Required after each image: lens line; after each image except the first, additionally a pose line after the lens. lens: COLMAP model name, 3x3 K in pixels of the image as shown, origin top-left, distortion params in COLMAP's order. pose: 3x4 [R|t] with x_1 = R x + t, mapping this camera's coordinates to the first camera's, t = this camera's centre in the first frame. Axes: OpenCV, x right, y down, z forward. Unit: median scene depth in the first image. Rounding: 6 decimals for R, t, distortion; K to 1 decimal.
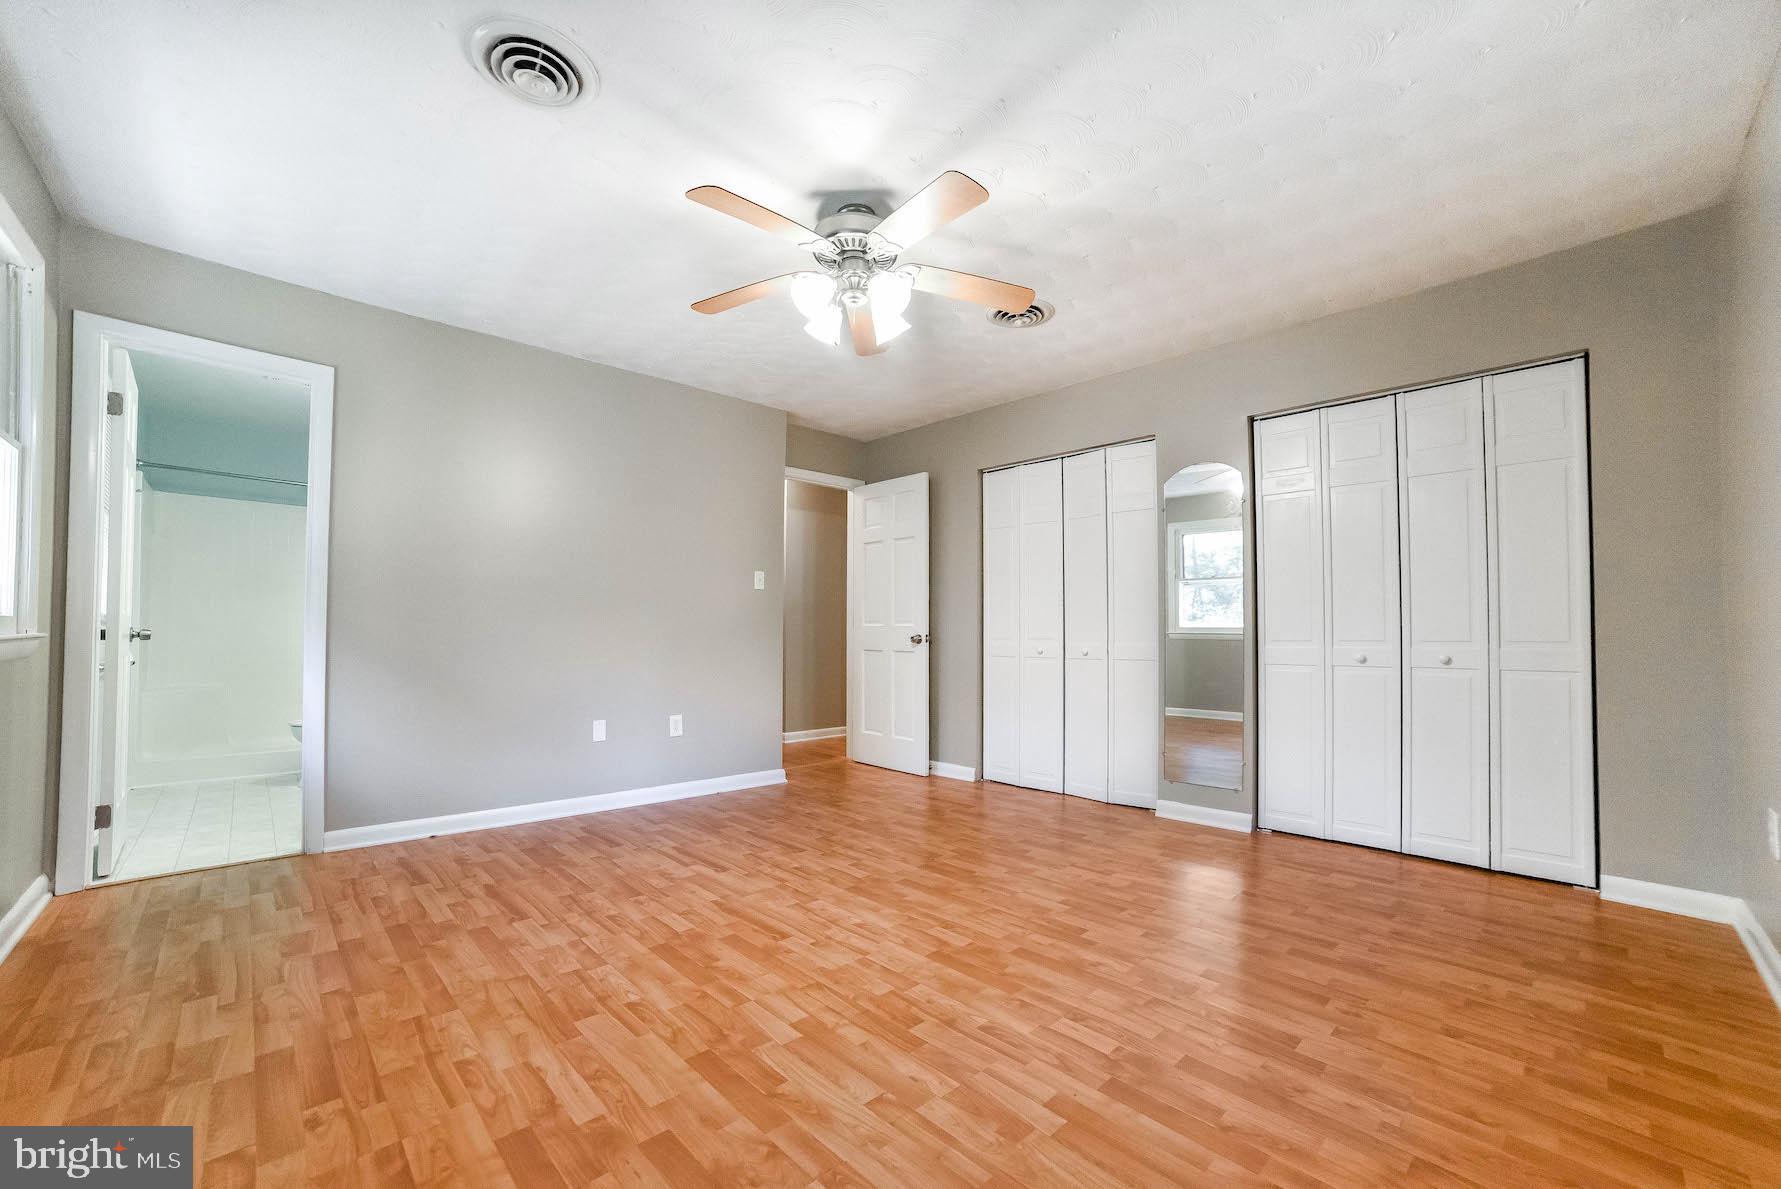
lens RADIAL K [[701.3, 0, 890.5], [0, 701.3, 594.5], [0, 0, 1]] dist [-0.077616, 0.030905]
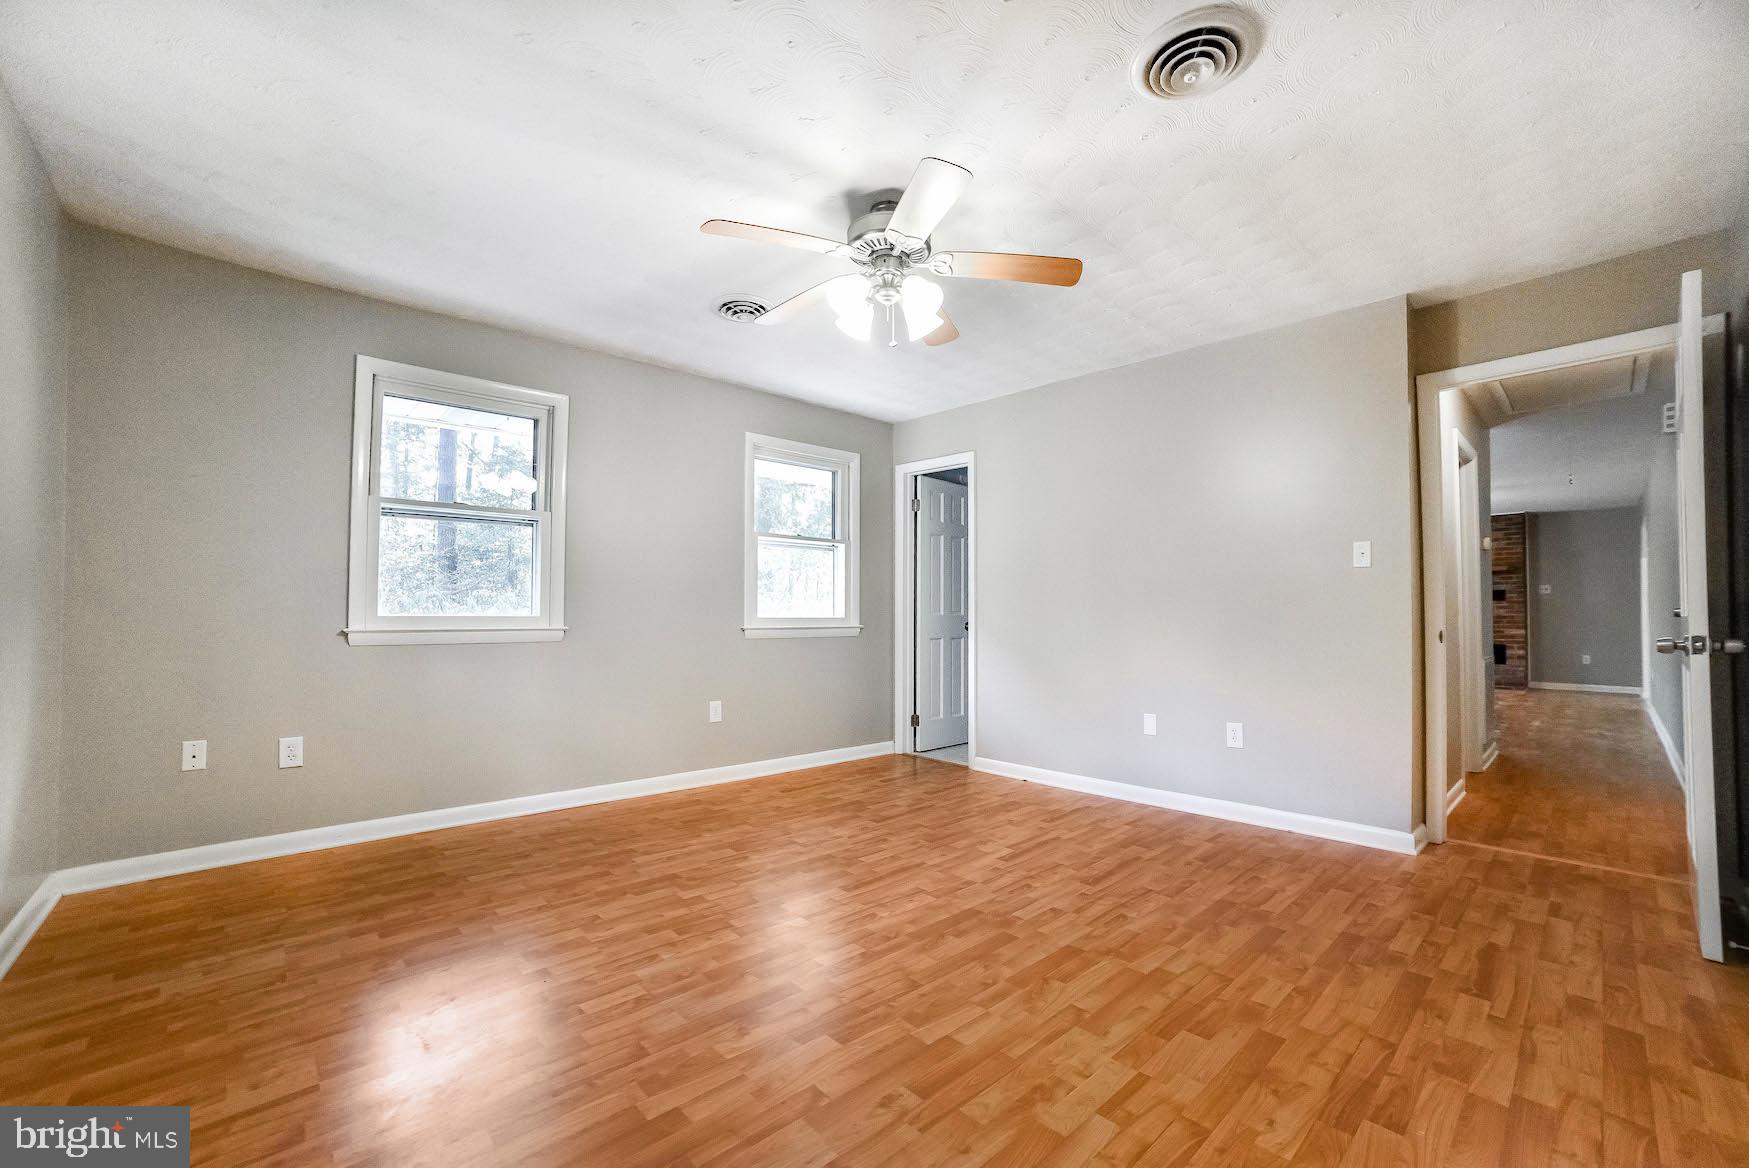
lens RADIAL K [[702.5, 0, 878.6], [0, 702.5, 604.5], [0, 0, 1]] dist [-0.084305, 0.033382]
pose [[0.004842, -0.027697, -0.999605, 0.929354], [0.051302, 0.998307, -0.027413, 0.049616], [0.998671, -0.051149, 0.006255, 0.972644]]
